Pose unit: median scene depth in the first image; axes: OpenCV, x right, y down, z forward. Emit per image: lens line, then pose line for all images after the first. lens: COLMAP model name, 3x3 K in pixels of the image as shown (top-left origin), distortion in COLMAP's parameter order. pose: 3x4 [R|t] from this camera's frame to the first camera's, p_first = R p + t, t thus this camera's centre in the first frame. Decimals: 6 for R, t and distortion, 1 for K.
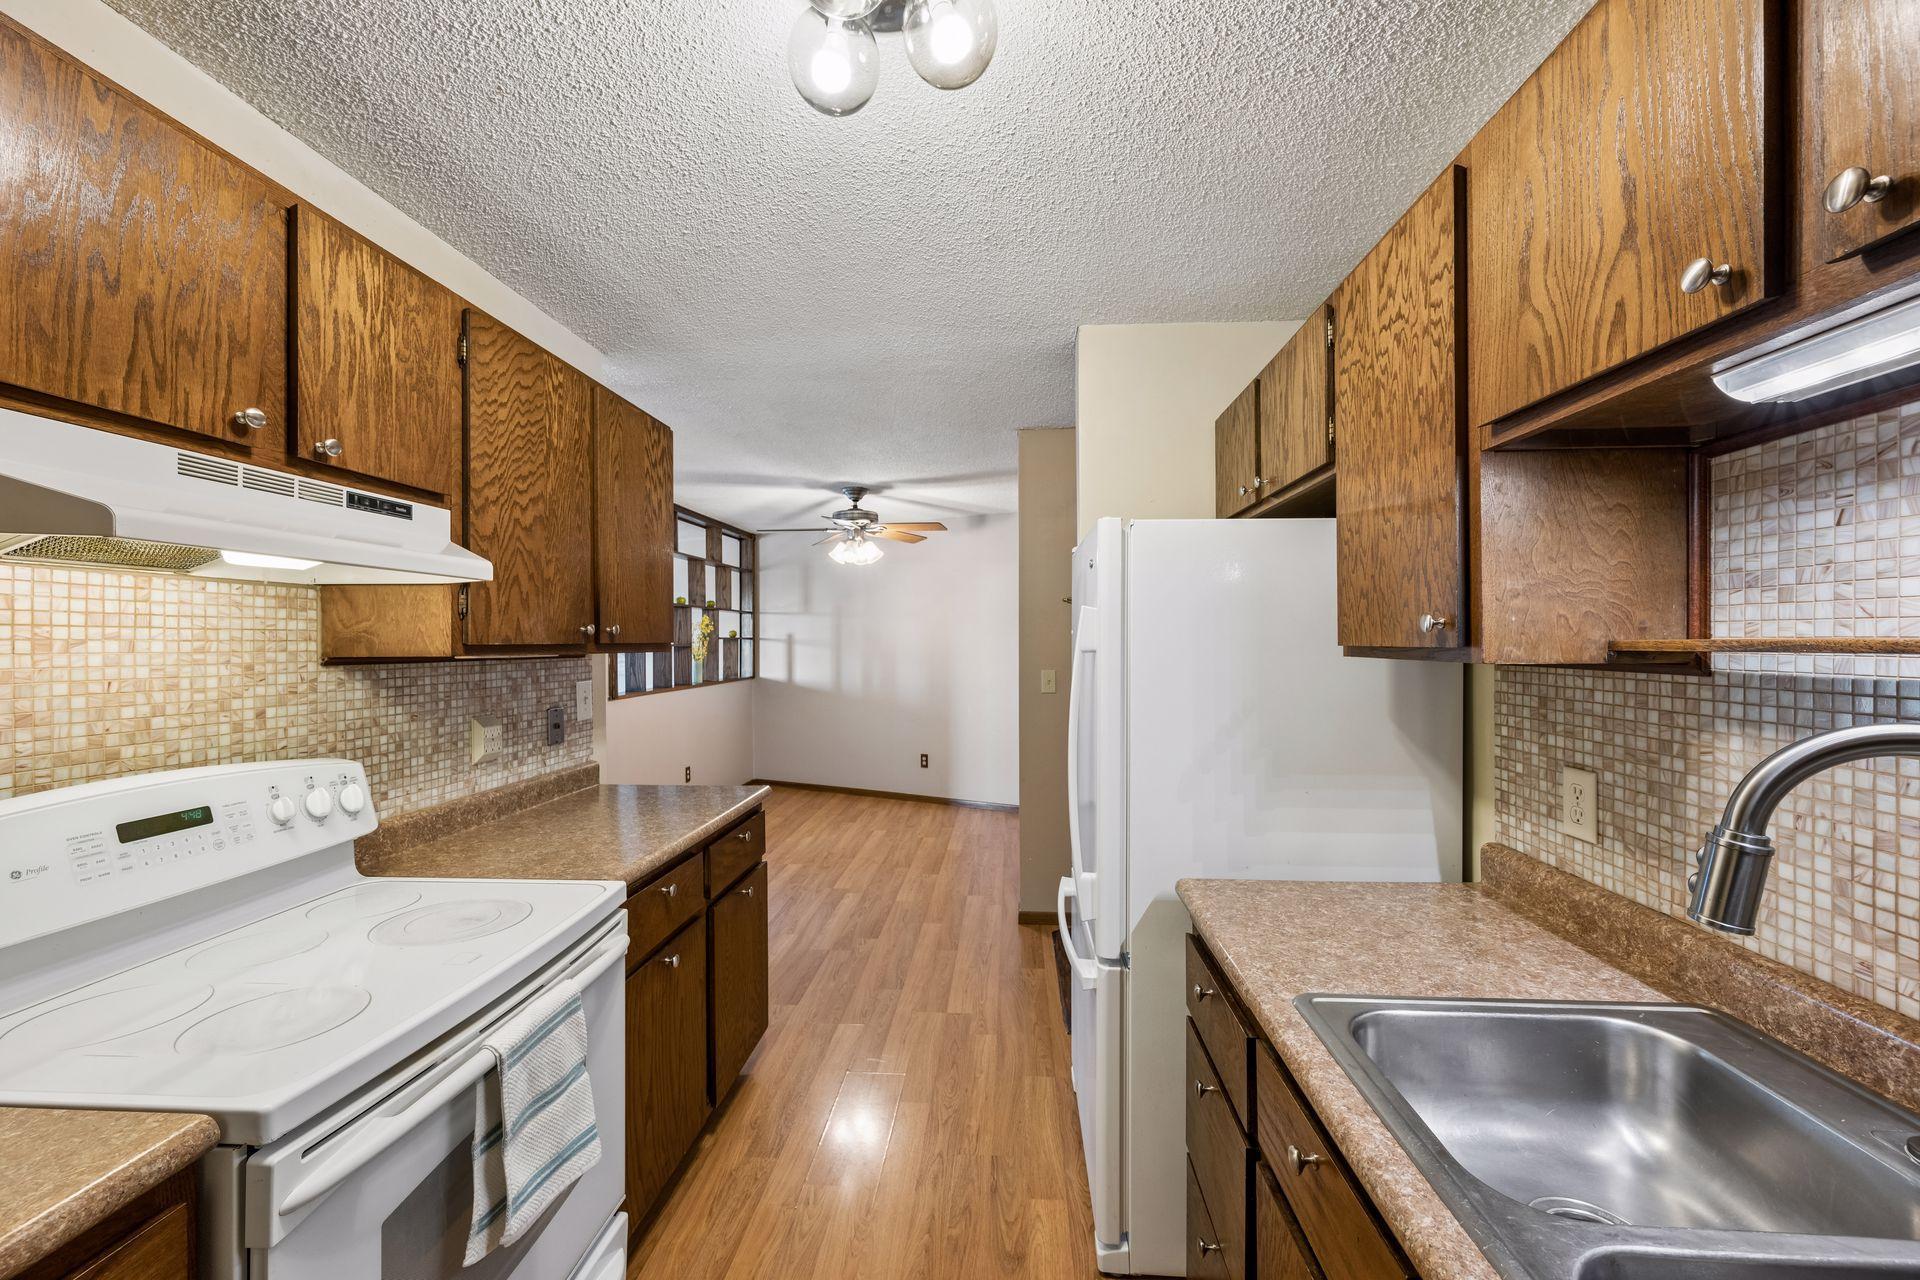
lens RADIAL K [[753.4, 0, 956.5], [0, 753.4, 634.8], [0, 0, 1]] dist [0.000410, -0.000034]
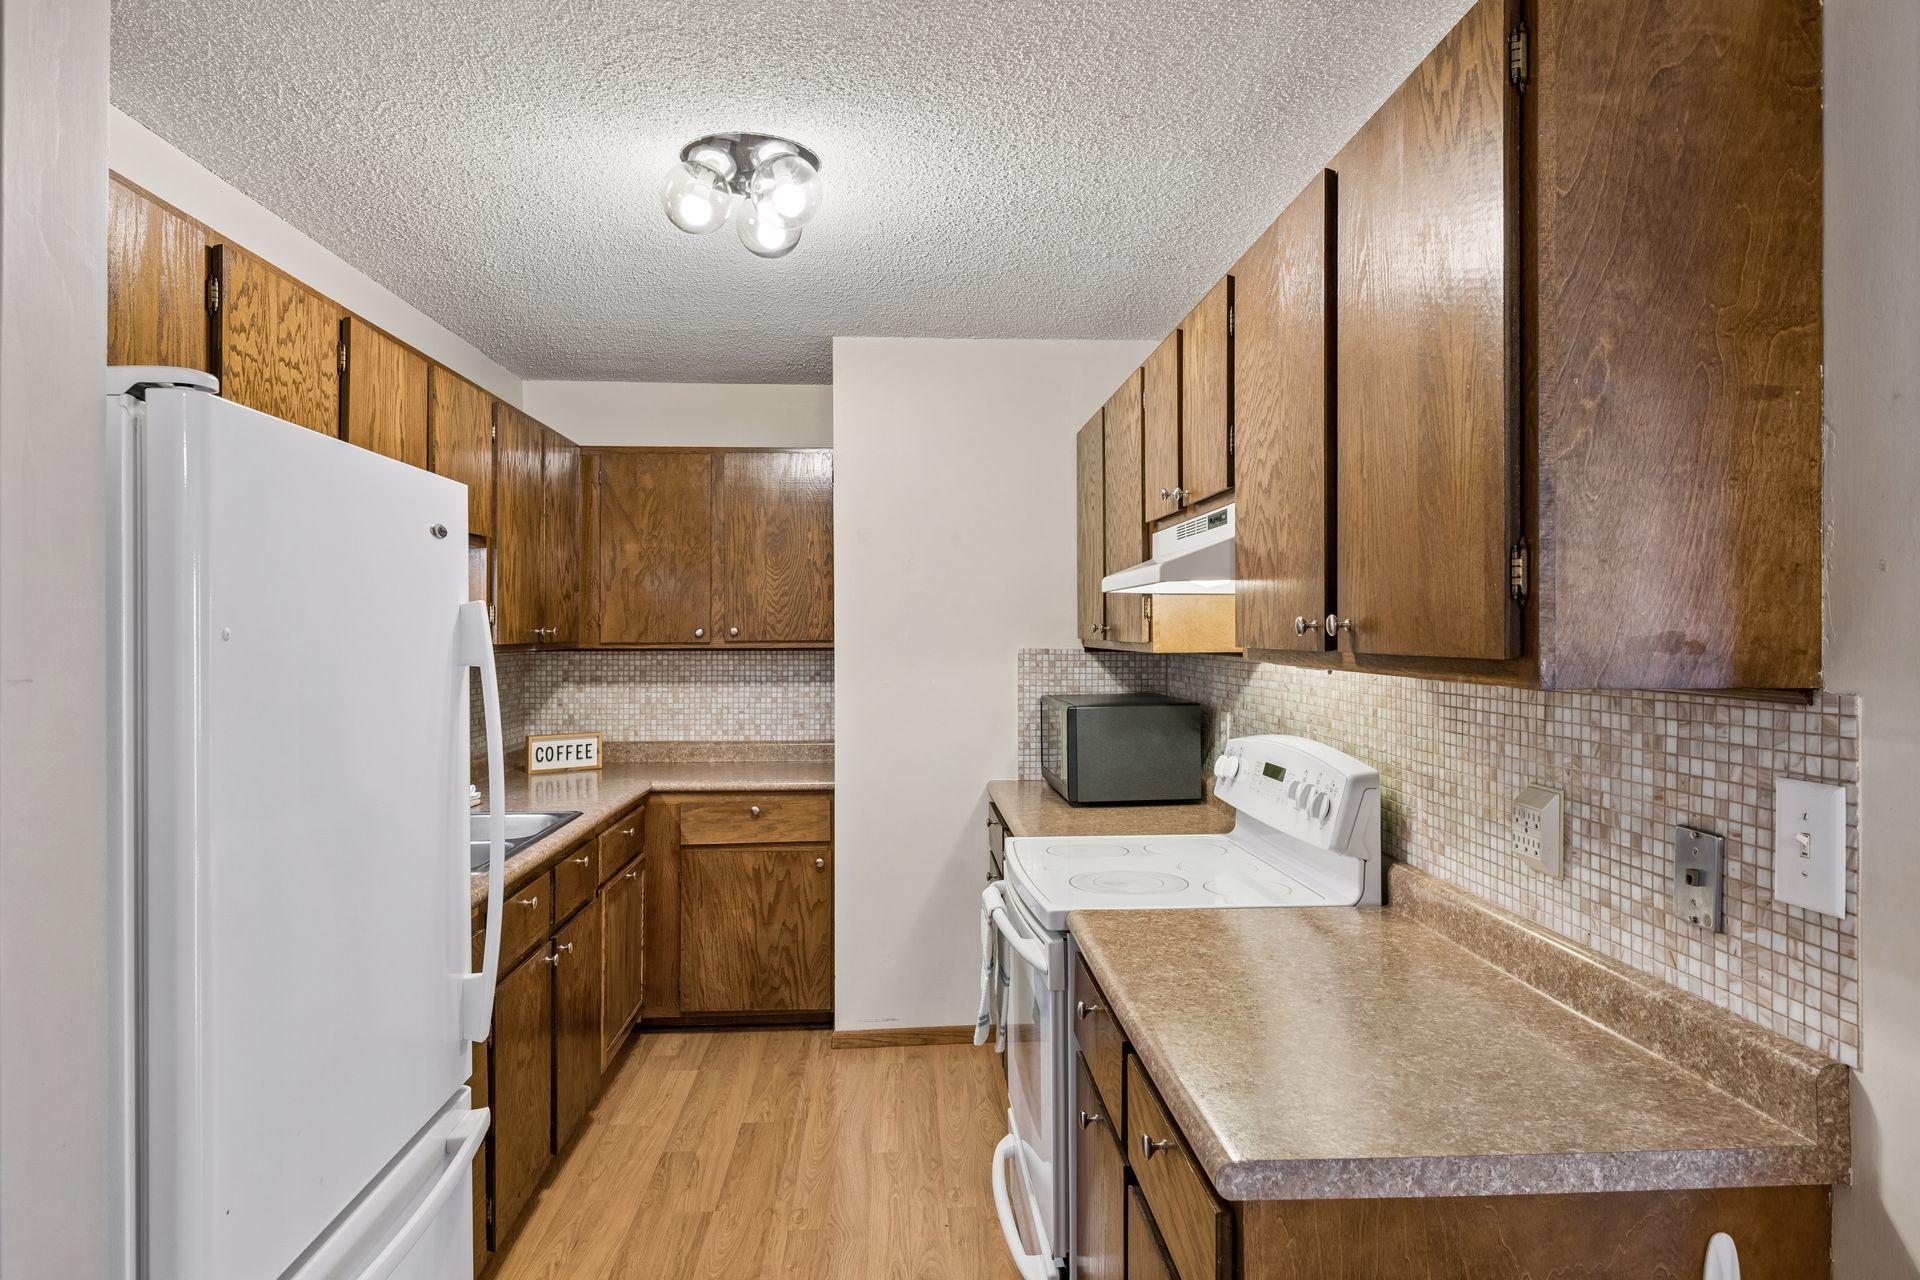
lens RADIAL K [[1135.1, 0, 962.1], [0, 1135.1, 634.0], [0, 0, 1]] dist [-0.017821, -0.000805]
pose [[-0.990329, 0.006139, -0.138606, -0.044596], [0.006845, 0.999966, -0.004613, 0.000410], [0.138573, -0.005517, -0.990337, 0.699344]]
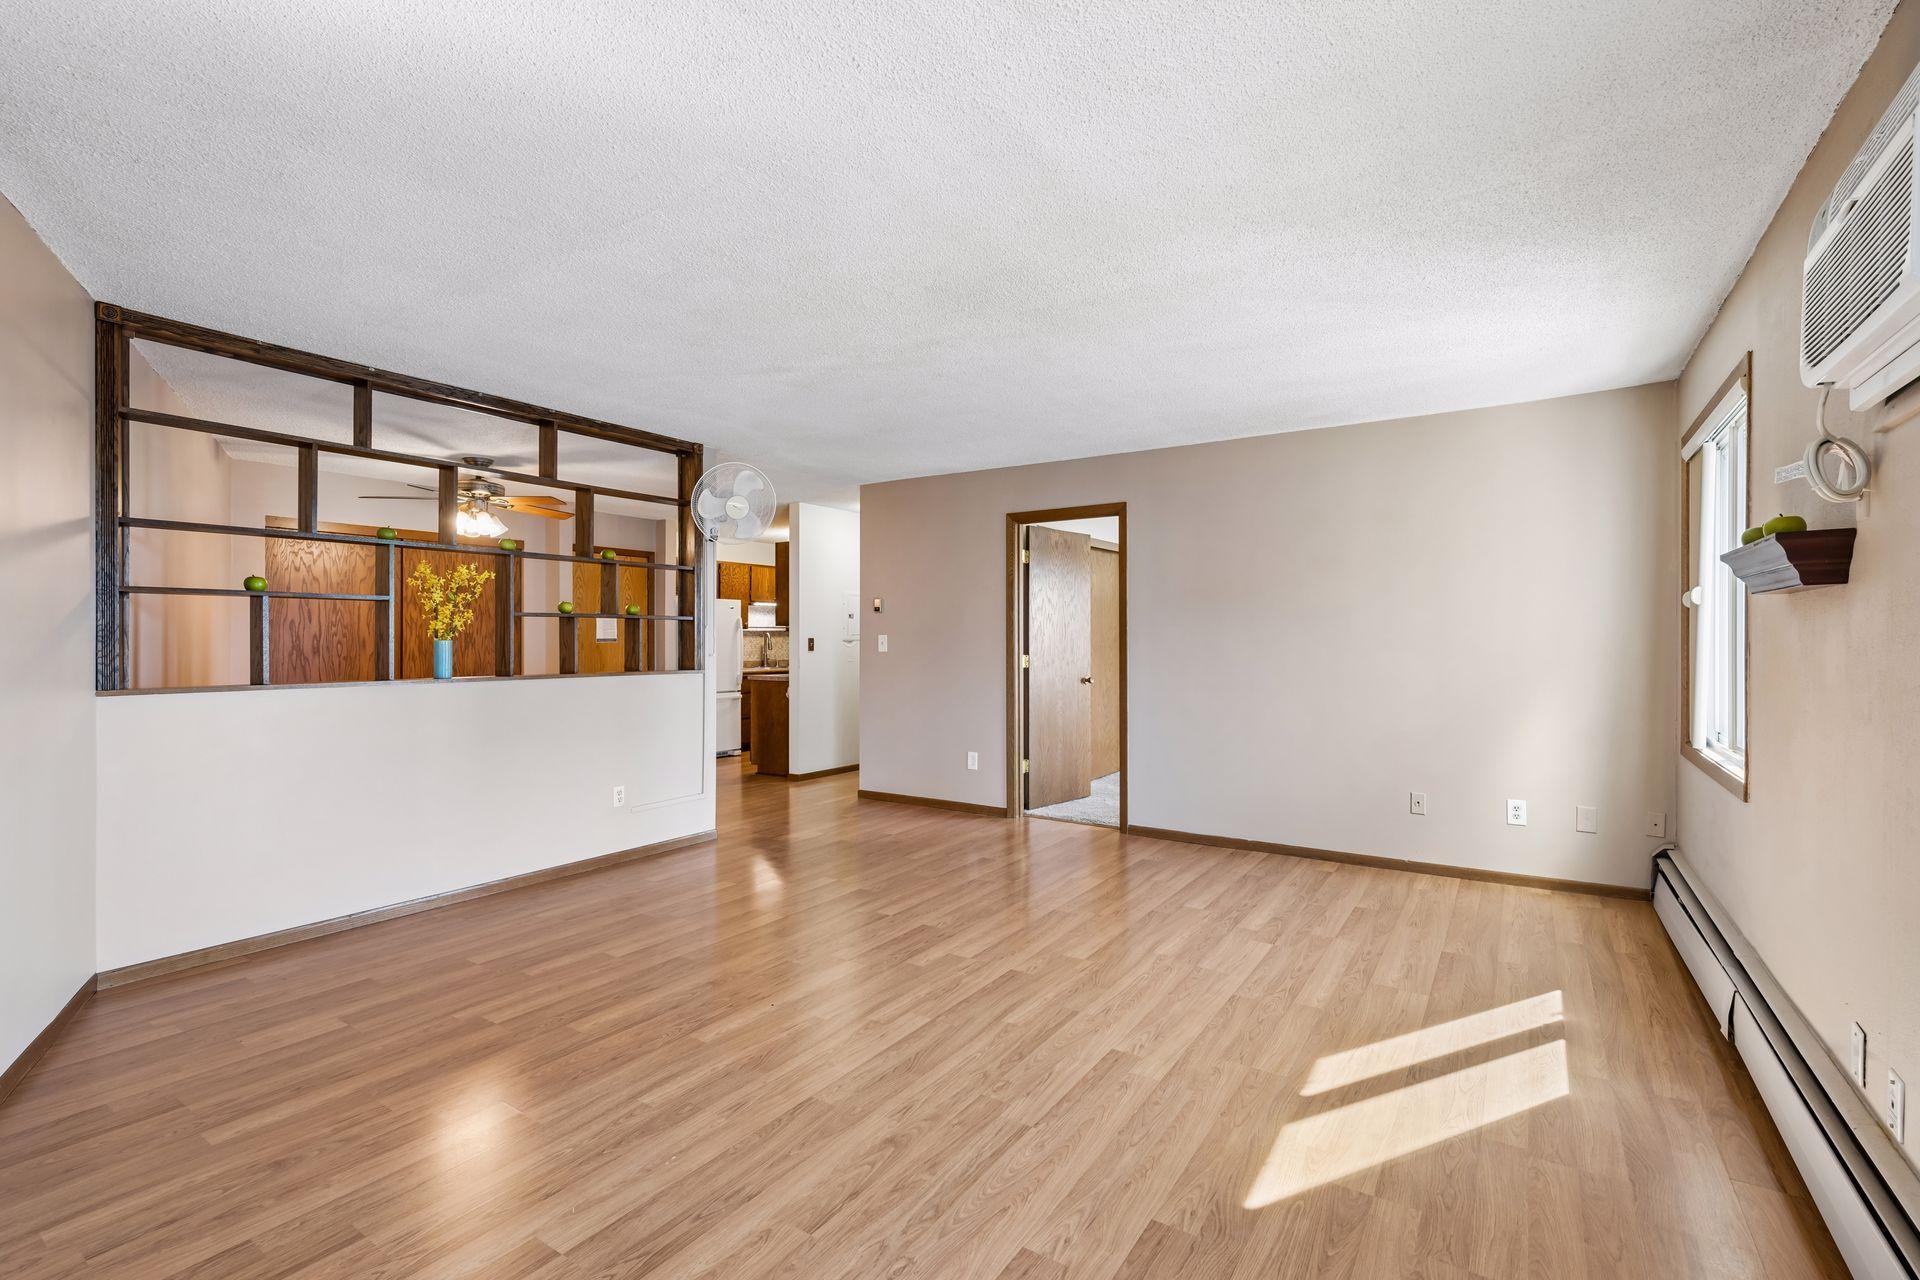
lens RADIAL K [[853.8, 0, 959.8], [0, 853.8, 647.5], [0, 0, 1]] dist [0.002844, 0.000320]
pose [[-0.873560, 0.000124, 0.486717, -1.207322], [0.000487, 1.000000, 0.000619, 0.048276], [-0.486716, 0.000777, -0.873560, 1.658429]]
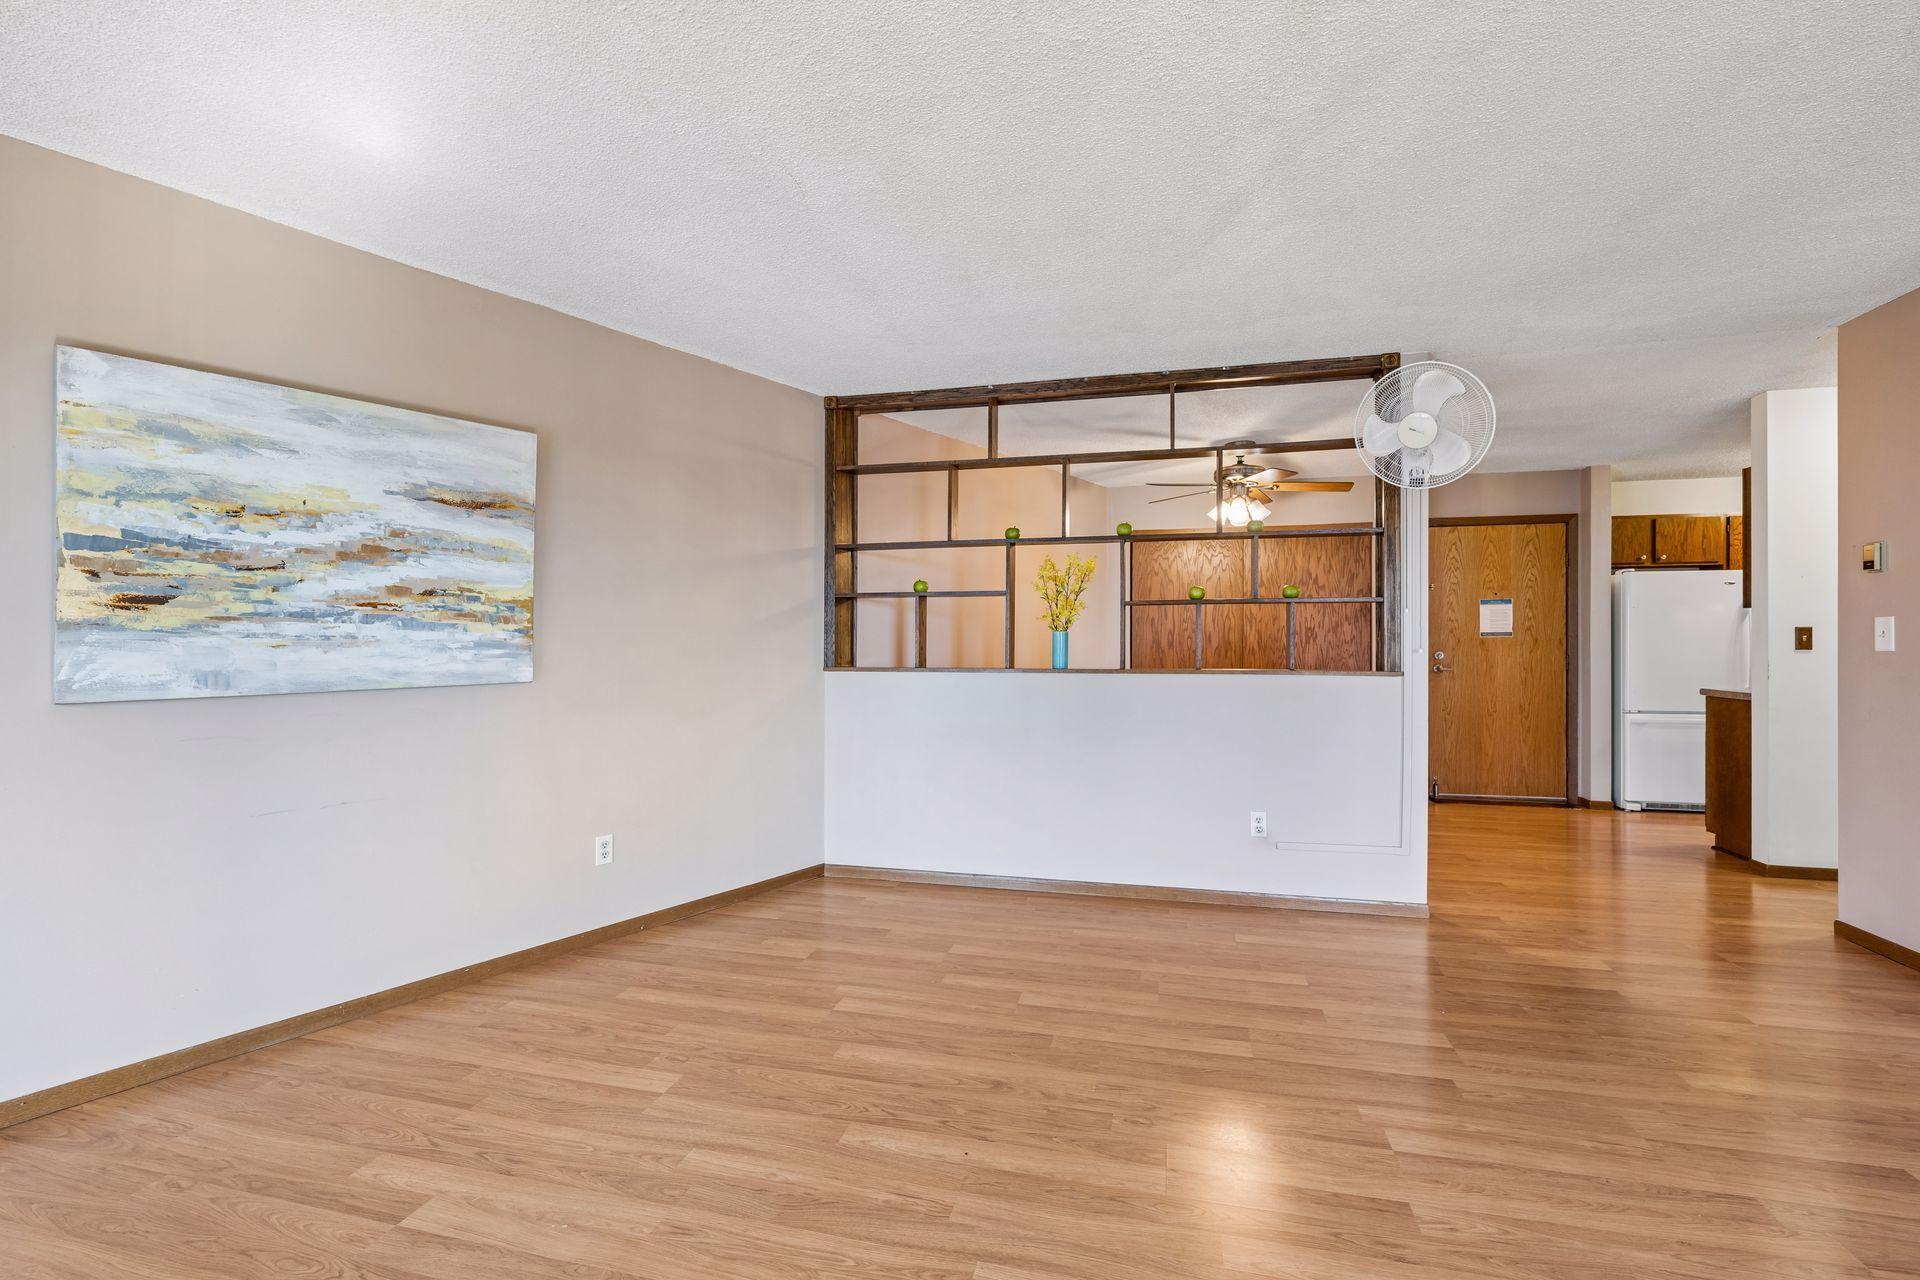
lens RADIAL K [[839.5, 0, 963.4], [0, 839.5, 640.0], [0, 0, 1]] dist [-0.001538, -0.000050]
pose [[0.163916, 0.005600, 0.986458, -1.200340], [-0.005932, 0.999971, -0.004691, 0.054233], [-0.986456, -0.005083, 0.163945, 1.165741]]
